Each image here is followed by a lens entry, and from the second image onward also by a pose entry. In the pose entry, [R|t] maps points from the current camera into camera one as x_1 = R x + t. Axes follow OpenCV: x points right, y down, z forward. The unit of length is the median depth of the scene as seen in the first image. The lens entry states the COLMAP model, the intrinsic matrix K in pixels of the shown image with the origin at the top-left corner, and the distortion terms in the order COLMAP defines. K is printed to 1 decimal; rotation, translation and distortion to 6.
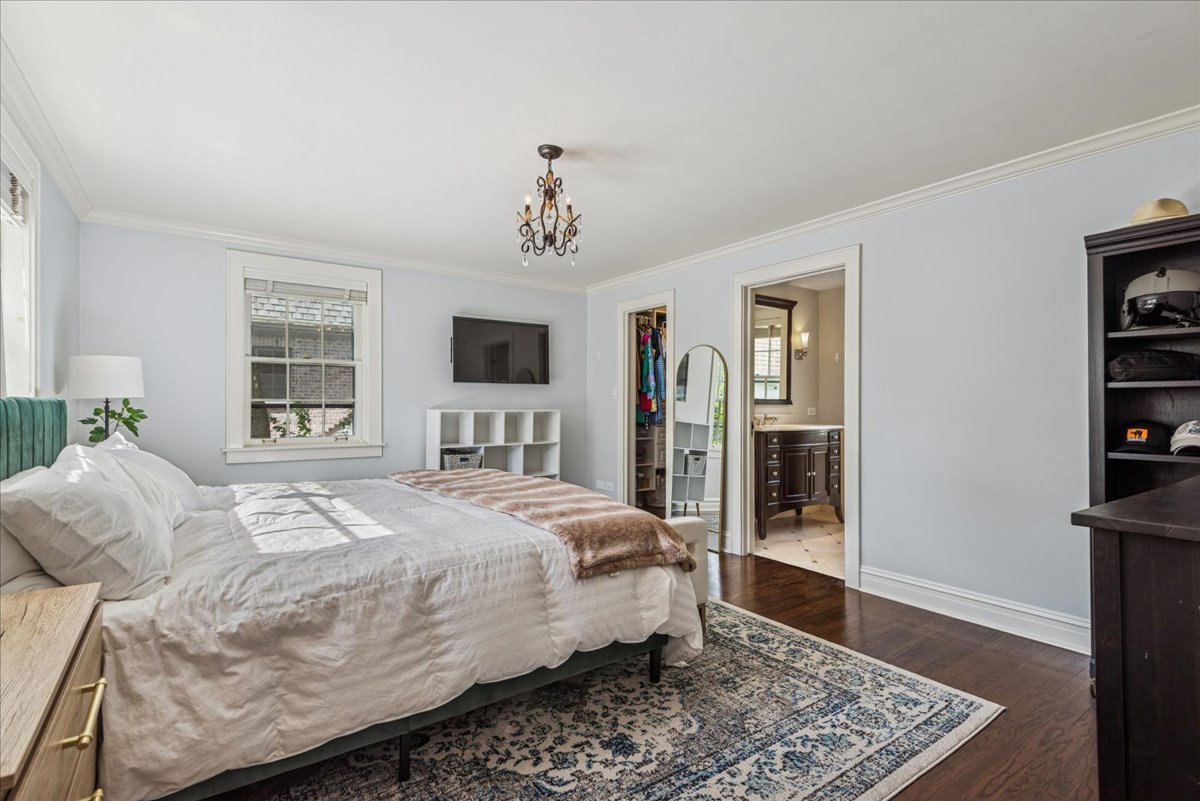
lens RADIAL K [[570.0, 0, 597.2], [0, 570.0, 407.6], [0, 0, 1]] dist [-0.000133, -0.000356]
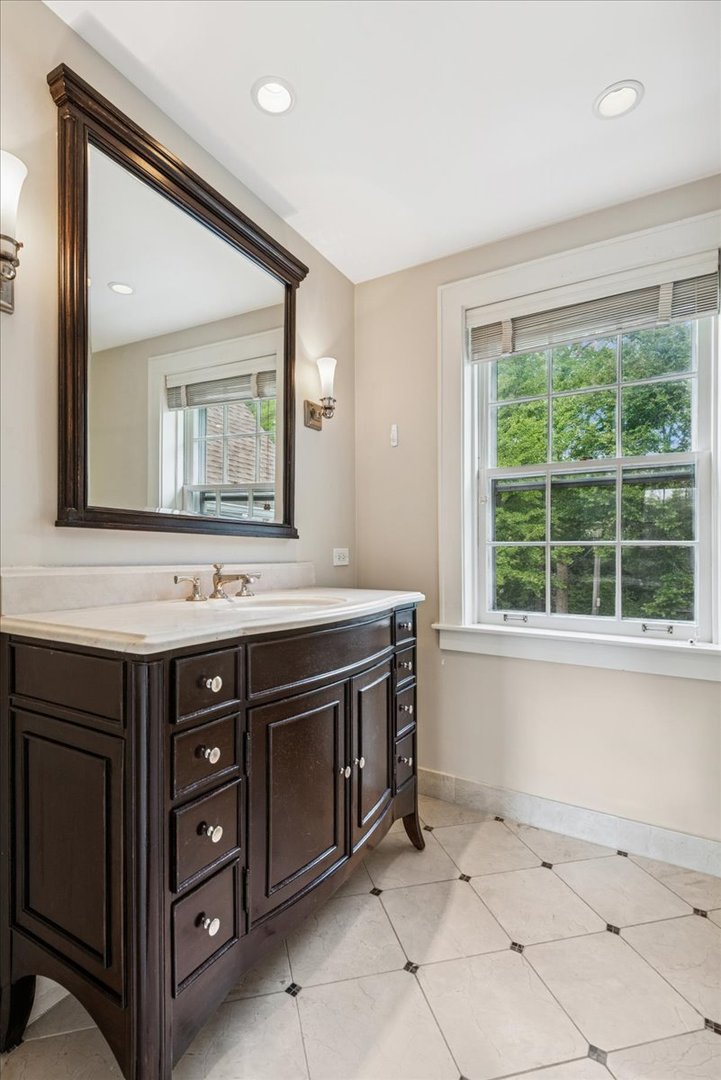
lens RADIAL K [[513.4, 0, 354.7], [0, 513.4, 559.0], [0, 0, 1]] dist [0.001551, 0.000054]
pose [[0.912169, -0.006057, 0.409768, 0.240903], [-0.001357, 0.999841, 0.017799, 0.002550], [-0.409811, -0.016792, 0.912016, 0.681879]]
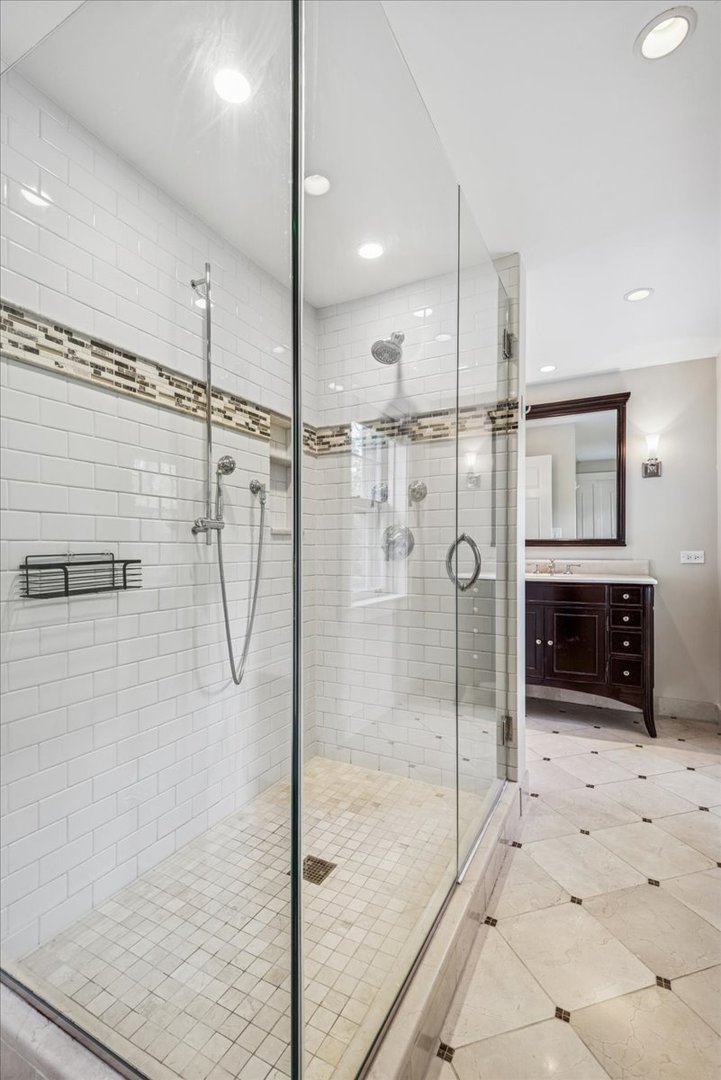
lens RADIAL K [[513.4, 0, 354.7], [0, 513.4, 559.0], [0, 0, 1]] dist [0.001551, 0.000054]
pose [[0.456519, 0.001815, -0.889712, 0.757965], [0.004955, 0.999977, 0.004582, 0.005834], [0.889700, -0.006500, 0.456500, 0.439419]]
